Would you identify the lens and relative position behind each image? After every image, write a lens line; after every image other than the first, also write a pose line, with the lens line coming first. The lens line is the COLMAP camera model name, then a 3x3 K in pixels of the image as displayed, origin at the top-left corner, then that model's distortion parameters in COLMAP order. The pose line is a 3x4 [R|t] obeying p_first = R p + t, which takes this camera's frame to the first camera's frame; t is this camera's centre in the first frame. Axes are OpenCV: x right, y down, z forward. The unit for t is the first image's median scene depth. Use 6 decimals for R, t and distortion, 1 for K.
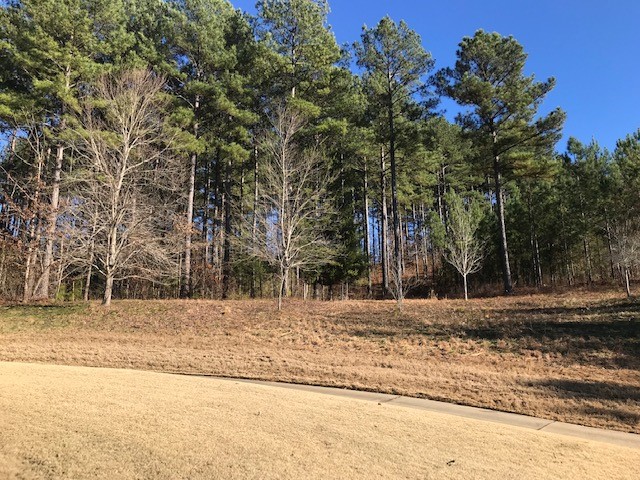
lens RADIAL K [[532.3, 0, 320.0], [0, 532.3, 240.0], [0, 0, 1]] dist [-0.006686, -0.003311]
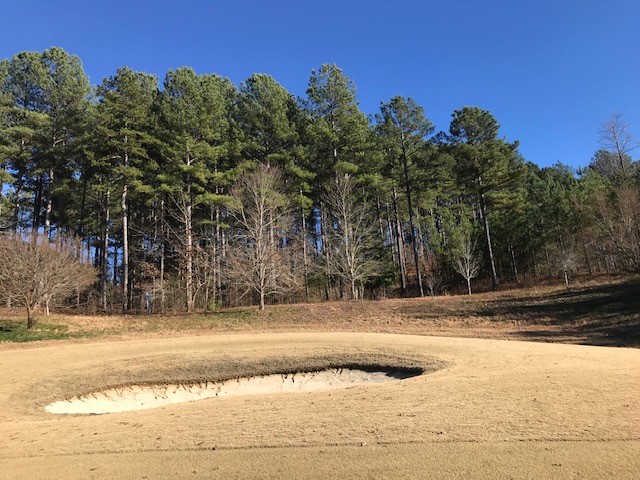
lens RADIAL K [[511.2, 0, 320.0], [0, 511.2, 240.0], [0, 0, 1]] dist [0.002675, -0.013389]
pose [[0.998446, -0.050507, 0.023547, -0.197137], [0.050549, 0.998721, -0.001221, -0.071410], [-0.023455, 0.002409, 0.999722, -0.508281]]
